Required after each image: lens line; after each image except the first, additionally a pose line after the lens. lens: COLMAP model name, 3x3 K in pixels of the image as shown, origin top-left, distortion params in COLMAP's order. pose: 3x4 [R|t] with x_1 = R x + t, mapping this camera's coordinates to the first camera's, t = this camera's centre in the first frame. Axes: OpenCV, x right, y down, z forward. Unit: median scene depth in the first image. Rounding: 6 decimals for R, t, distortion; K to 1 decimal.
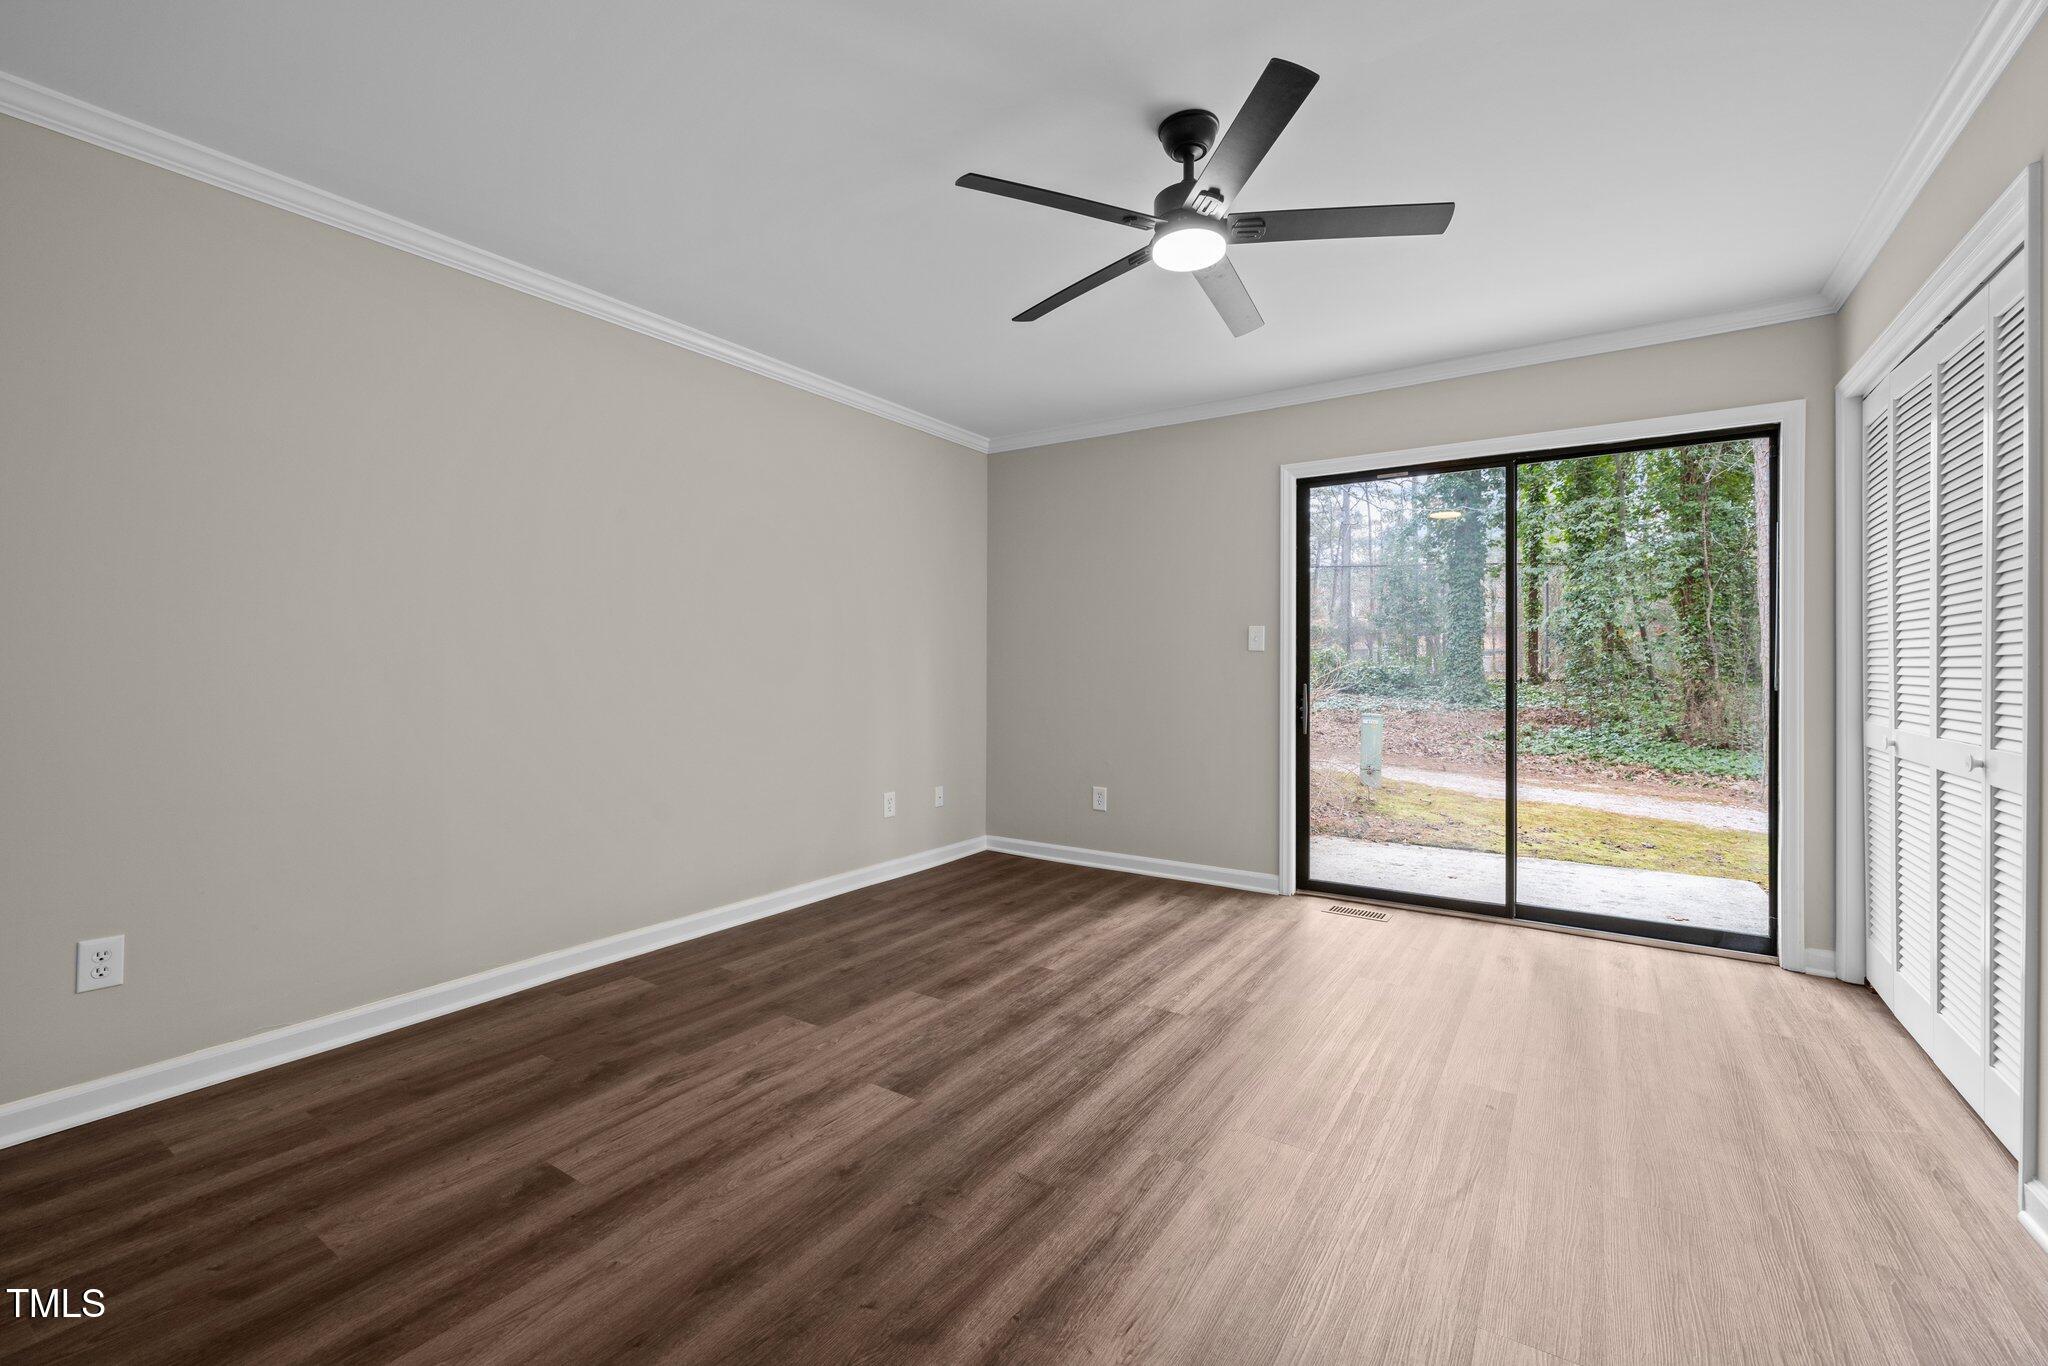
lens RADIAL K [[861.4, 0, 1020.2], [0, 861.4, 697.9], [0, 0, 1]] dist [0.000940, 0.000042]
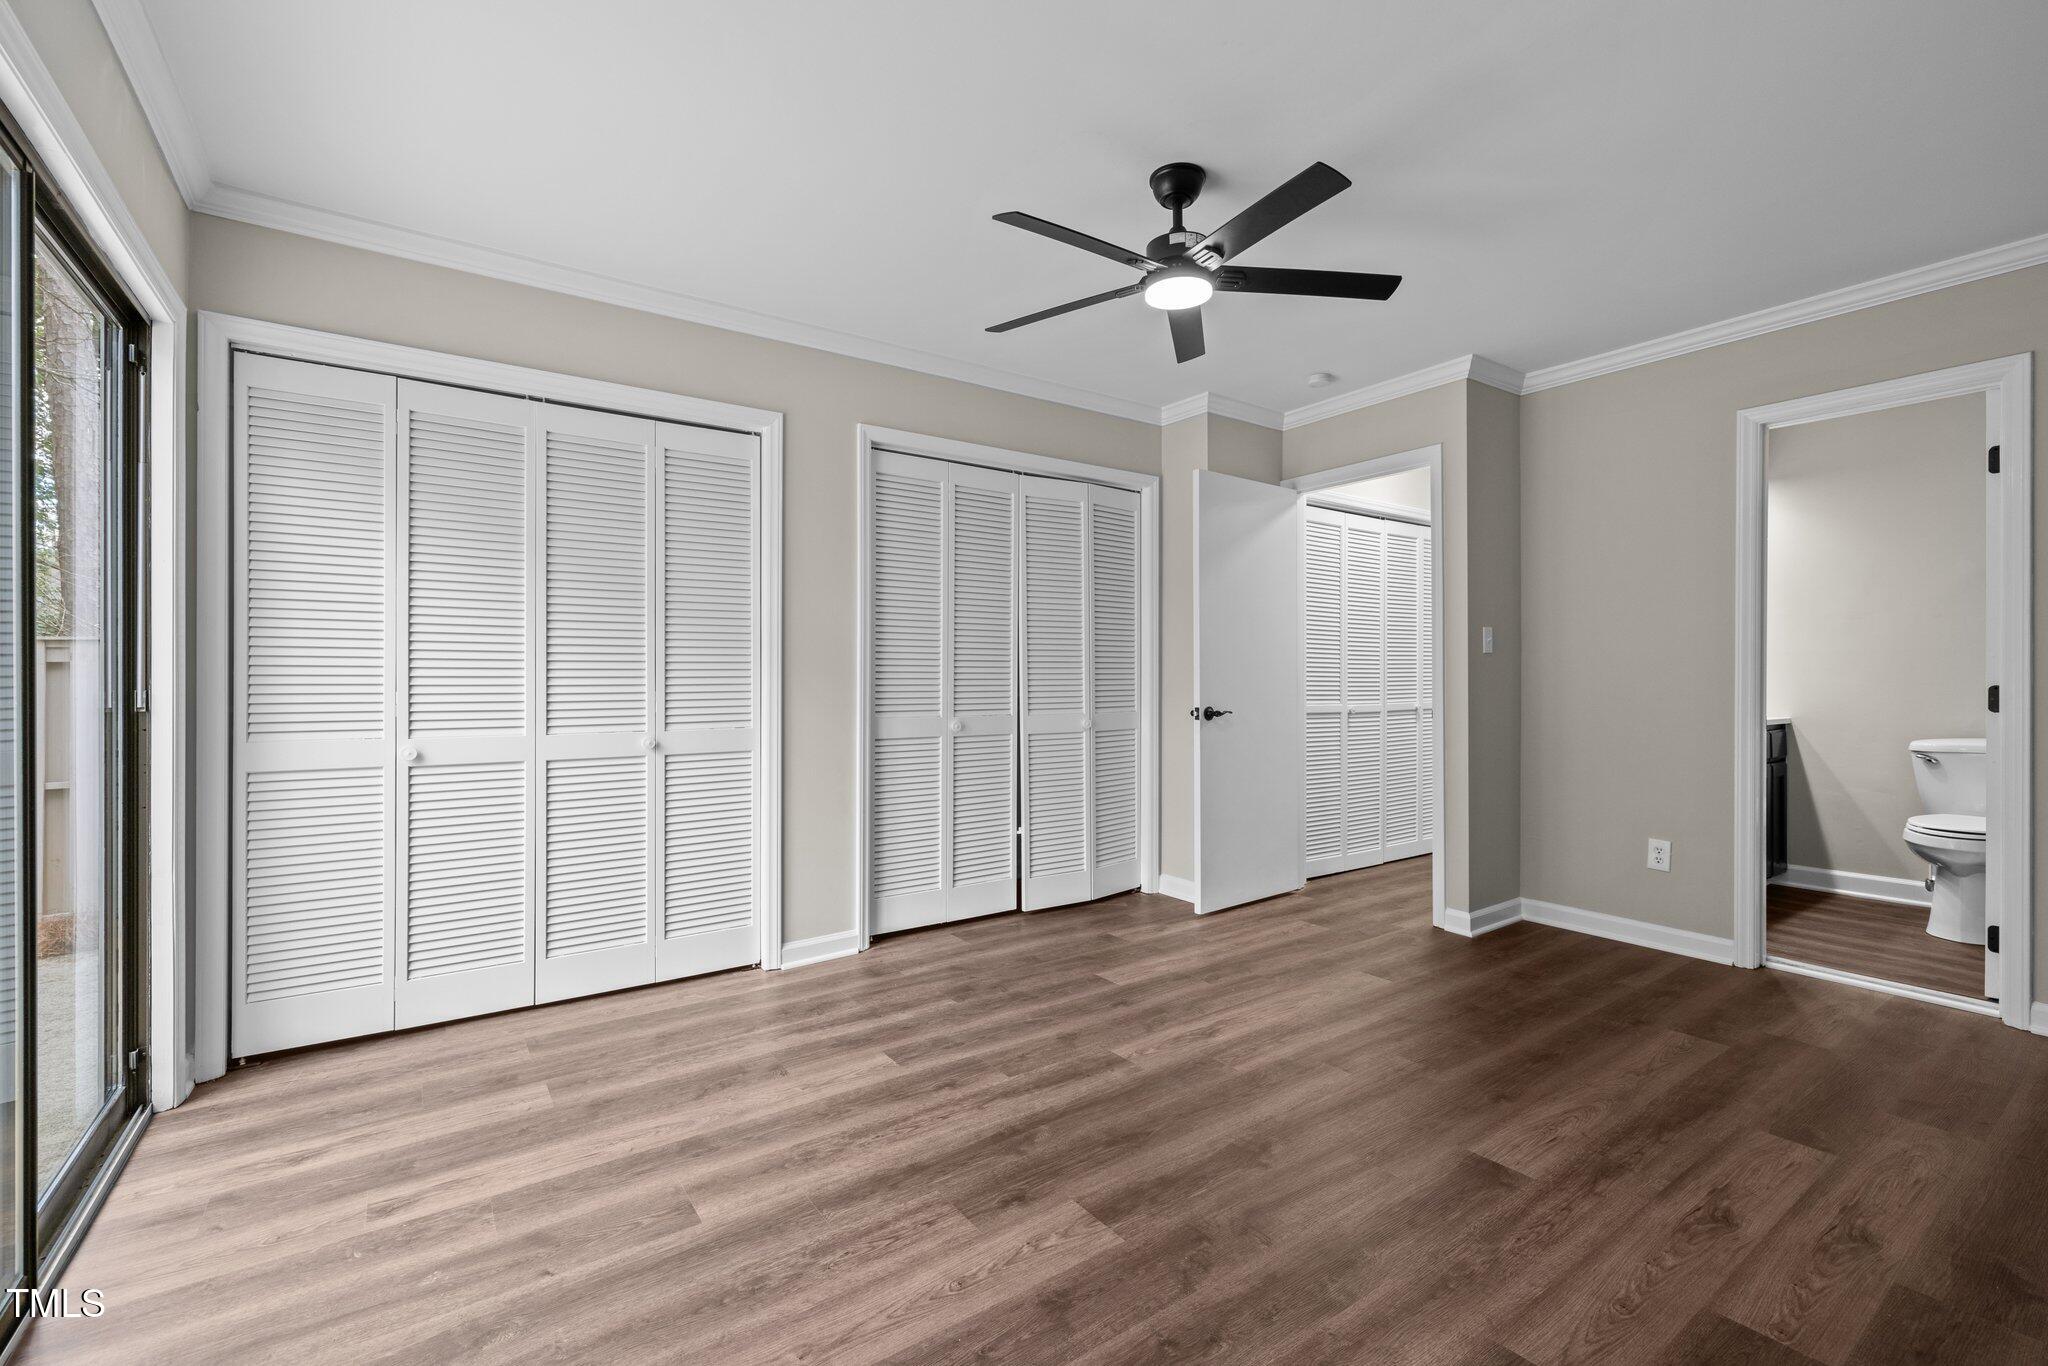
lens RADIAL K [[861.4, 0, 1020.2], [0, 861.4, 697.9], [0, 0, 1]] dist [0.000940, 0.000042]
pose [[-0.925290, -0.002581, 0.379251, -0.026736], [0.012807, 0.999194, 0.038047, -0.055541], [-0.379044, 0.040061, -0.924511, 1.926289]]
